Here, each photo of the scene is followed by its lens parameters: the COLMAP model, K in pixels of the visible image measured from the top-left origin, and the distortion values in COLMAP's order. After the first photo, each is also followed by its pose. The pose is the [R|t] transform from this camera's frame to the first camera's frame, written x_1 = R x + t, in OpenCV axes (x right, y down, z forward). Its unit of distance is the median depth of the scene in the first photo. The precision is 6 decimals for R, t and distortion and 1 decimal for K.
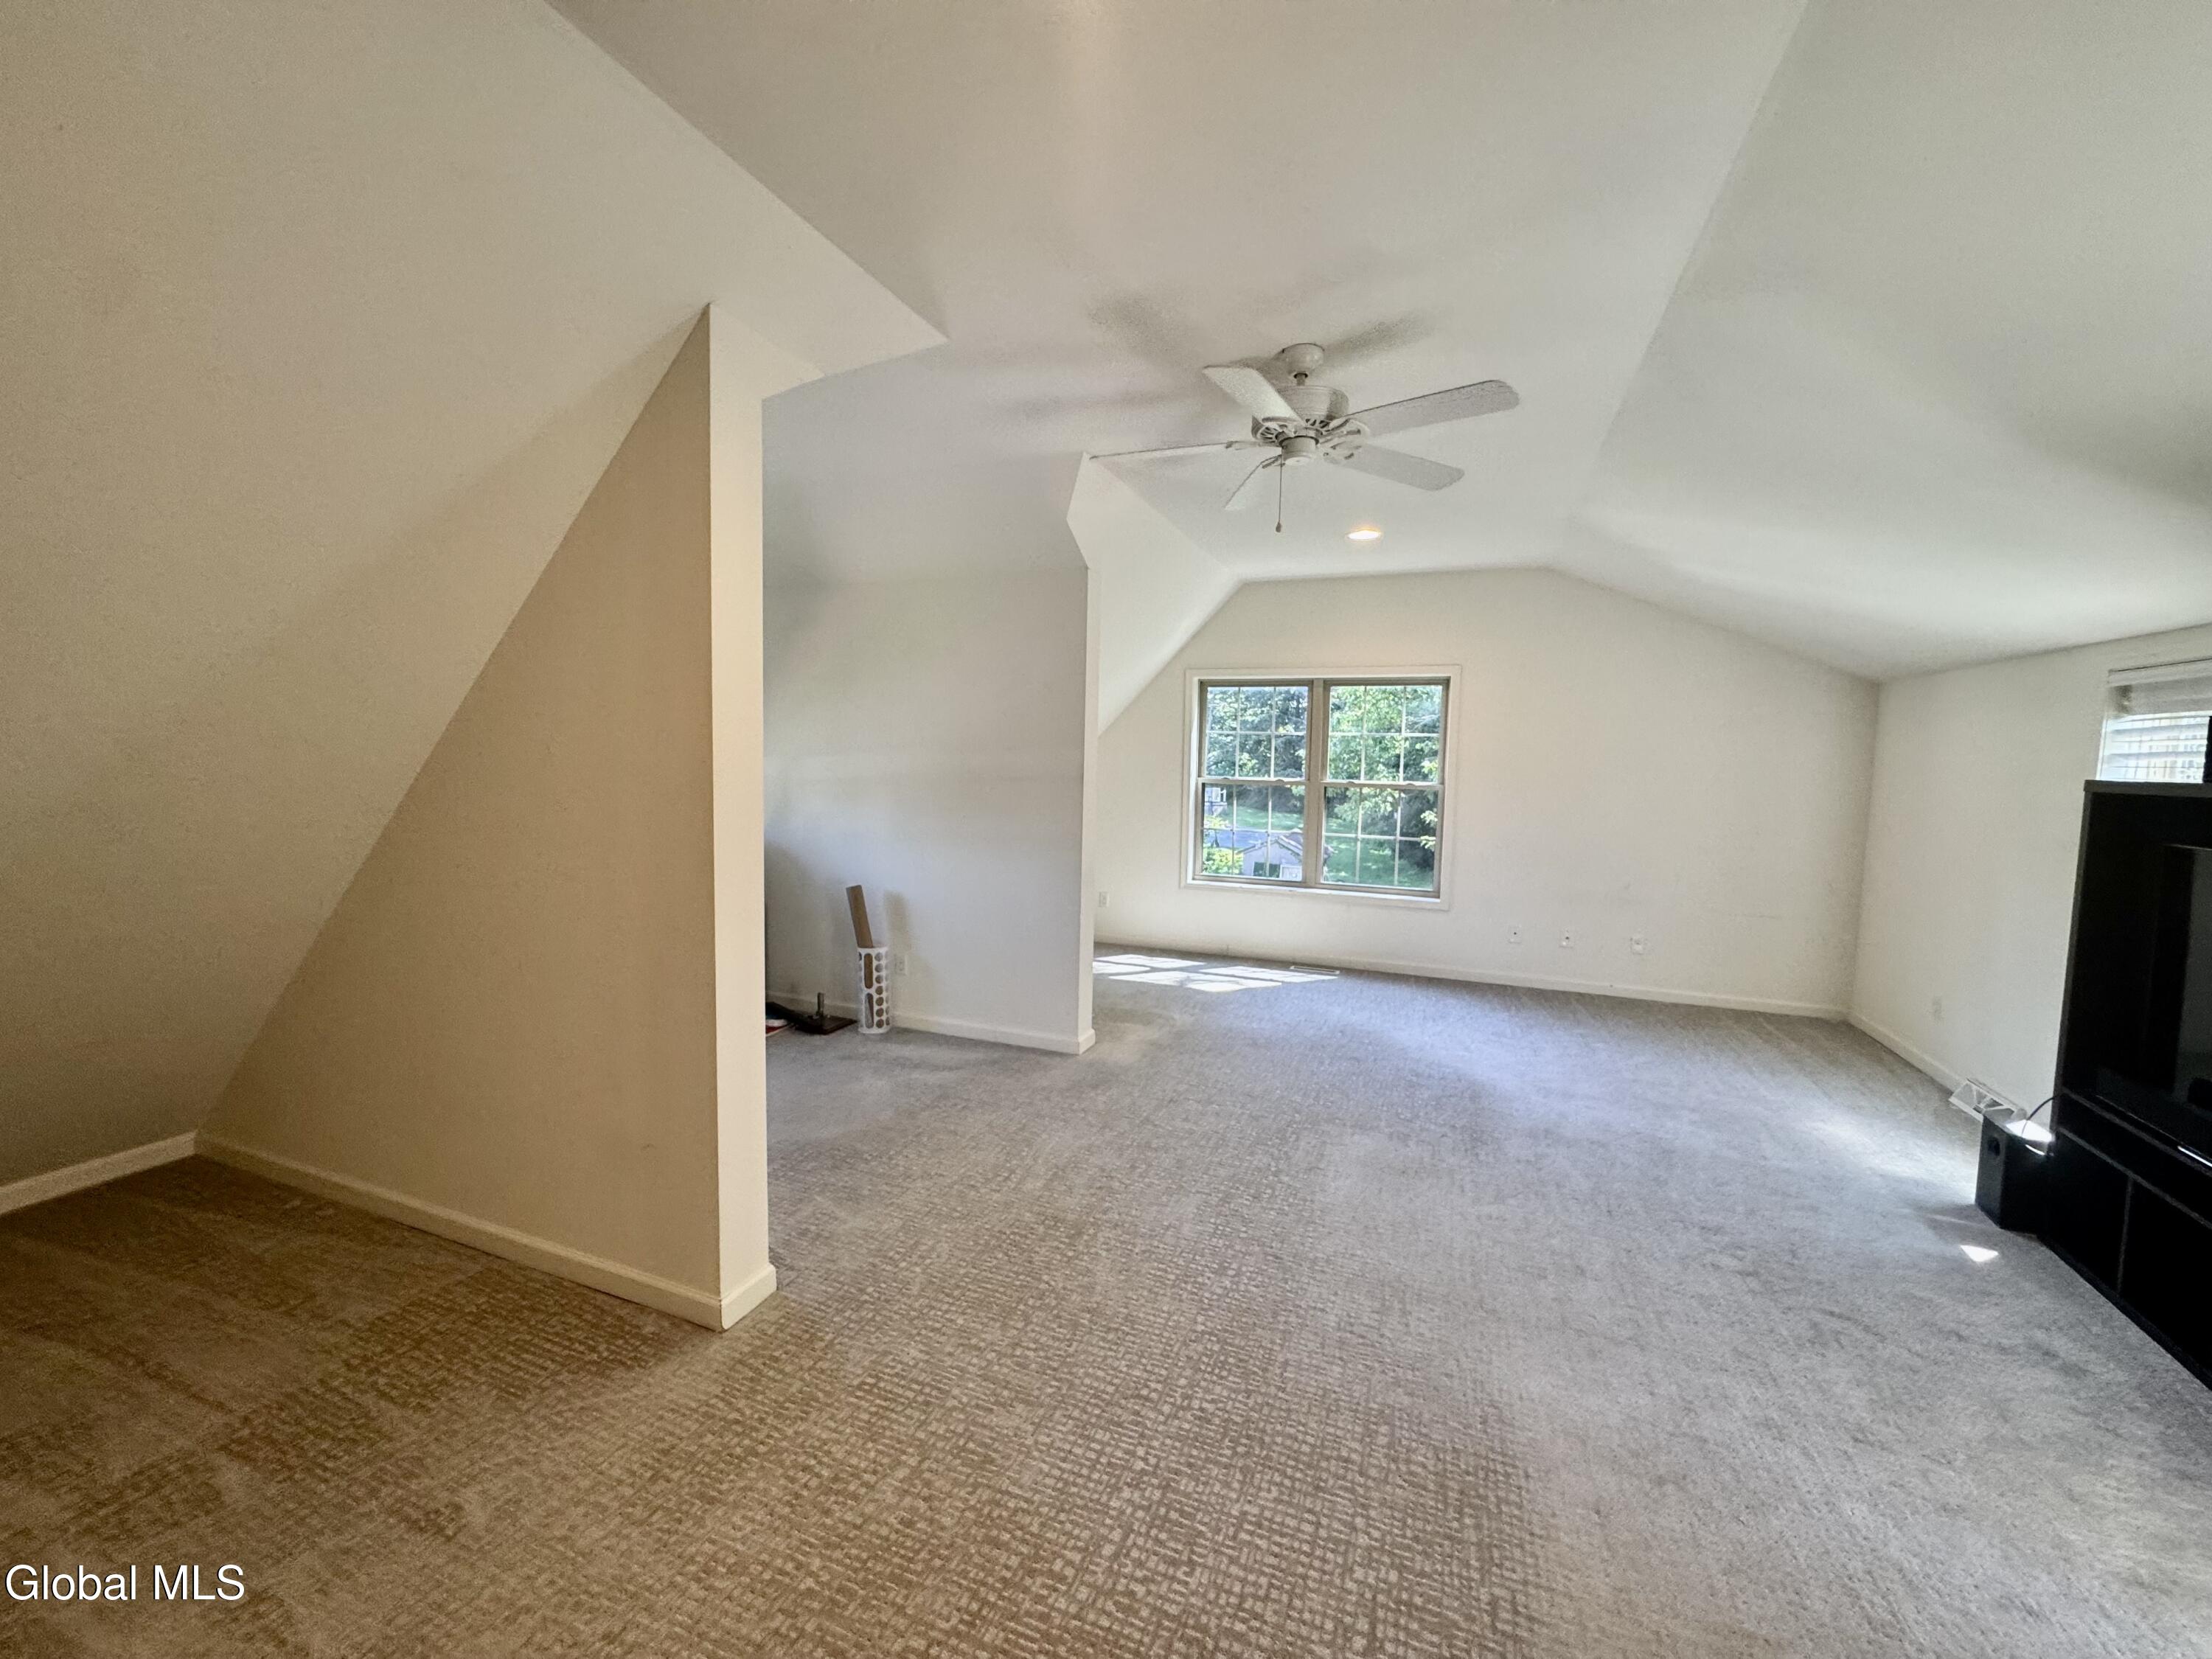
lens RADIAL K [[883.4, 0, 1105.4], [0, 883.4, 822.0], [0, 0, 1]] dist [-0.002641, 0.000346]
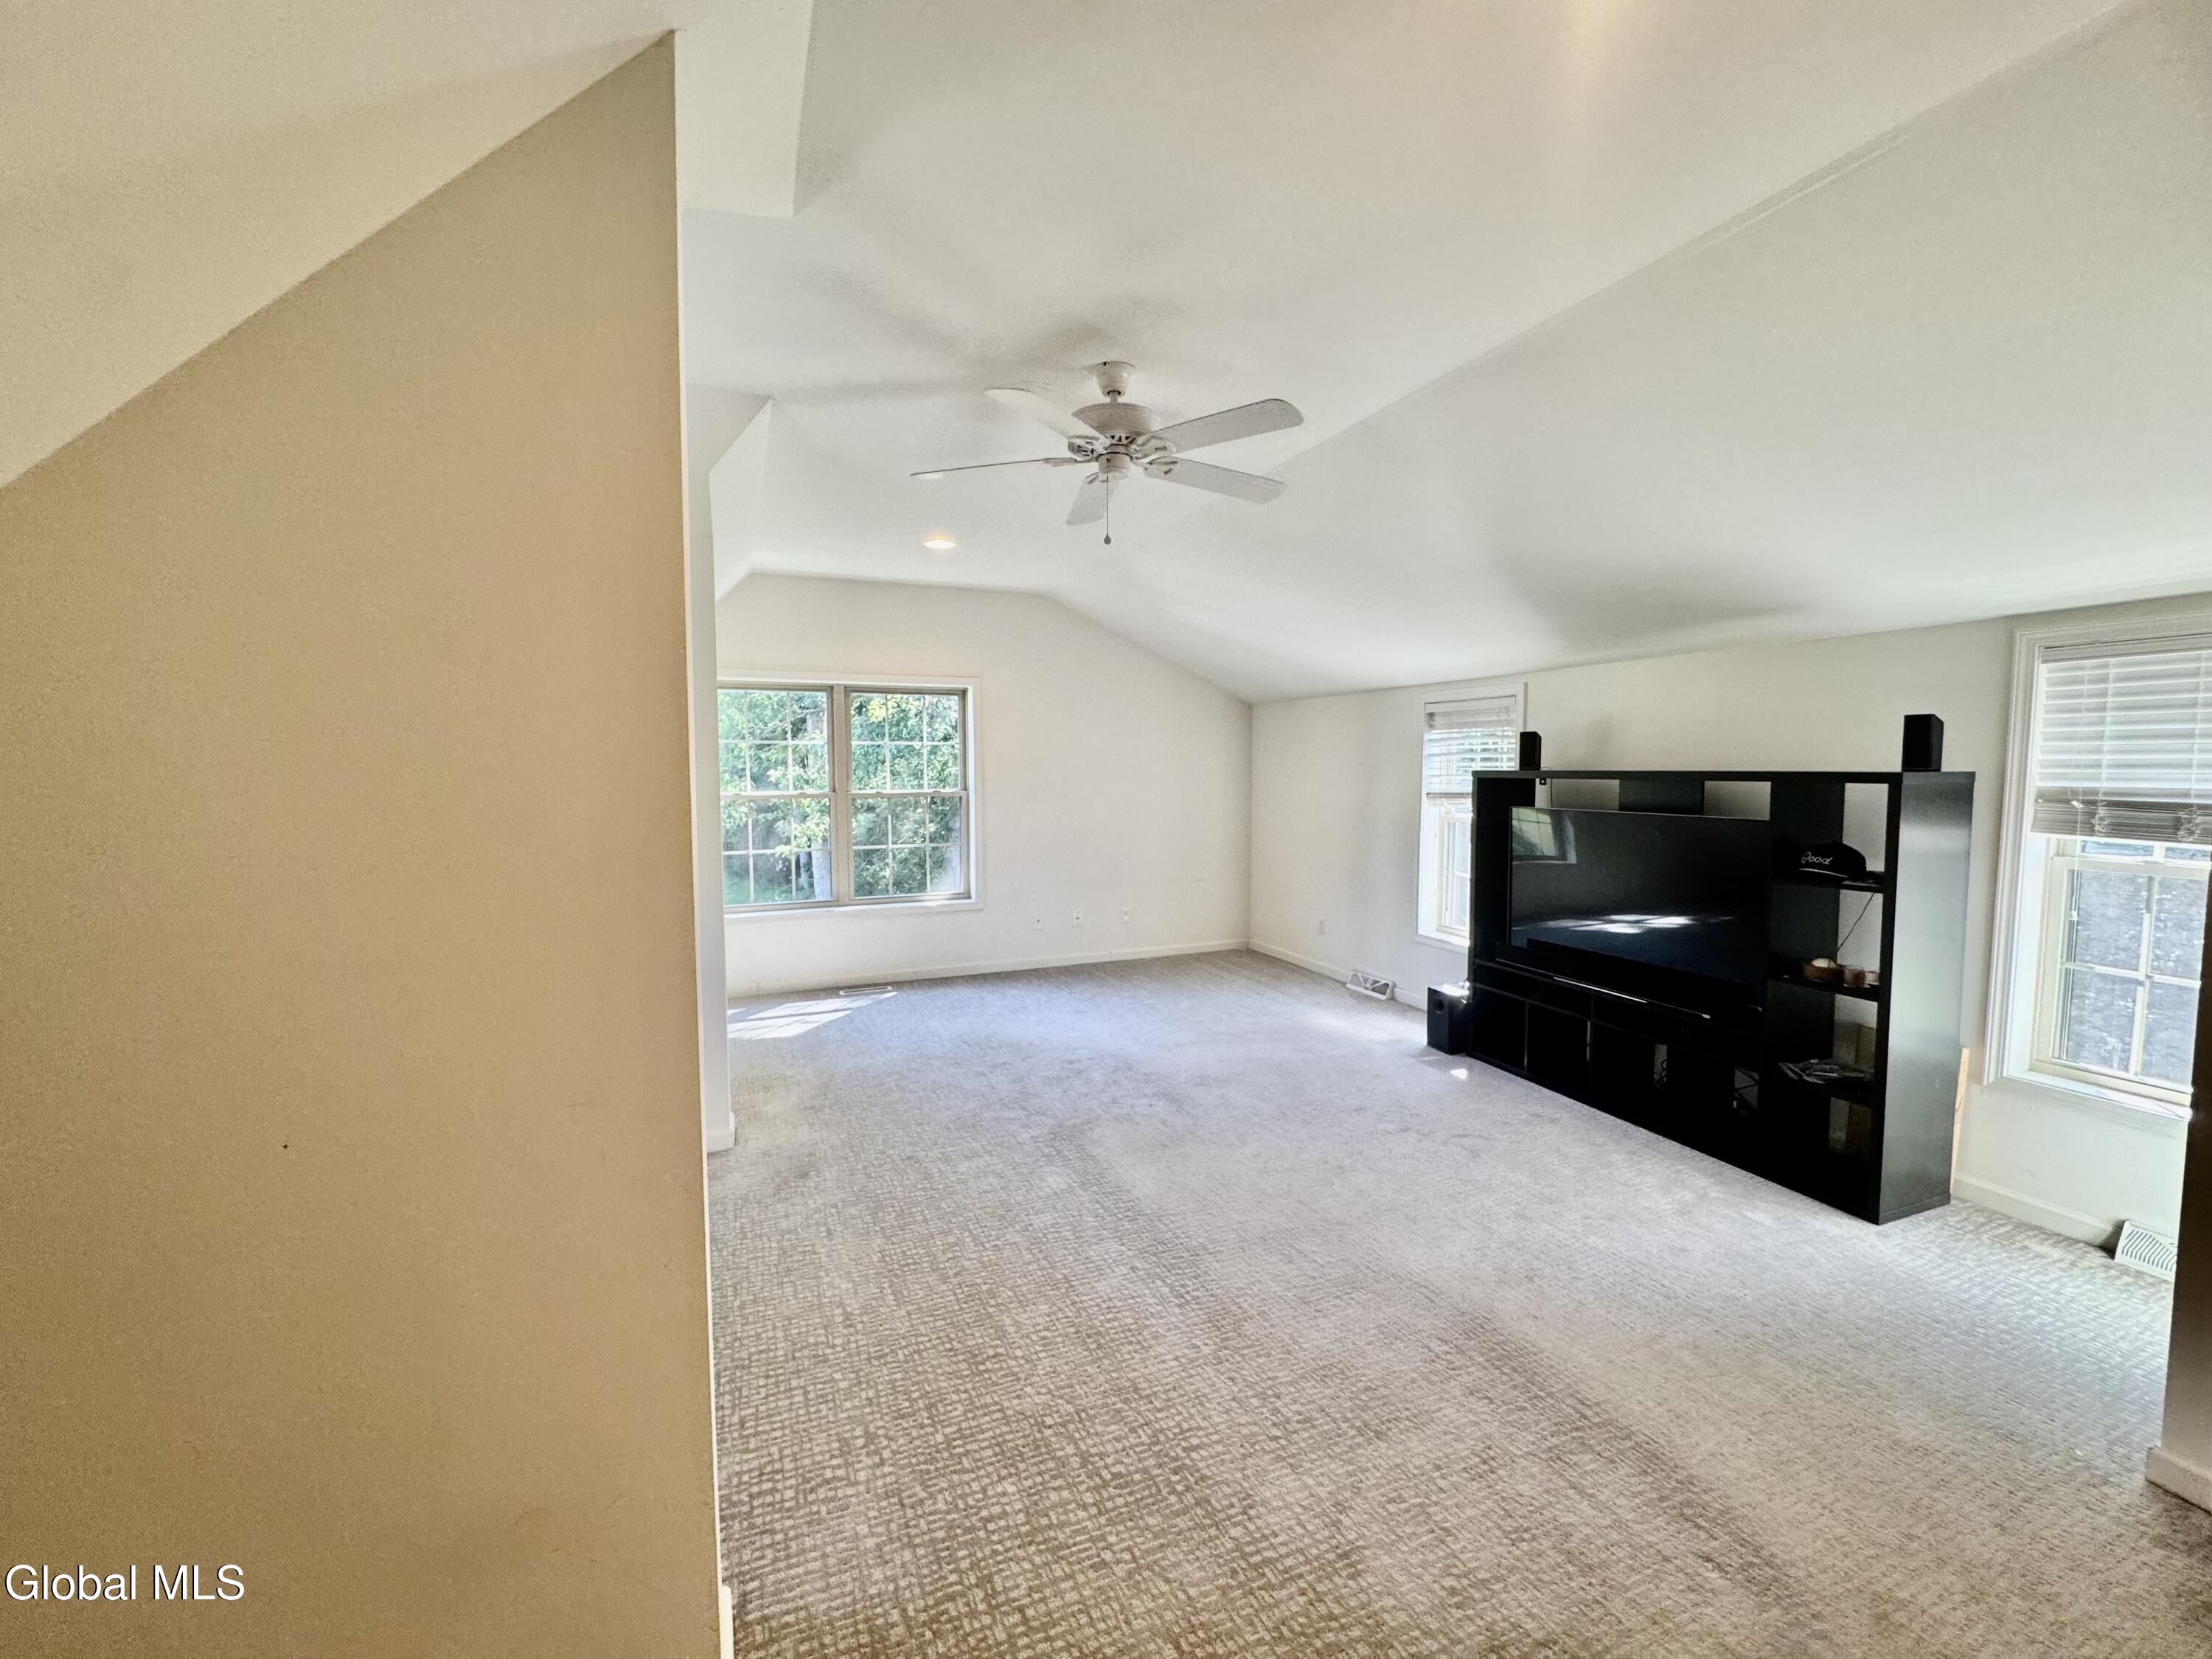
lens RADIAL K [[883.4, 0, 1105.4], [0, 883.4, 822.0], [0, 0, 1]] dist [-0.002641, 0.000346]
pose [[0.711986, -0.067906, 0.698903, -0.430471], [0.072650, 0.997095, 0.022869, -0.031530], [-0.698426, 0.034493, 0.714851, 0.244490]]
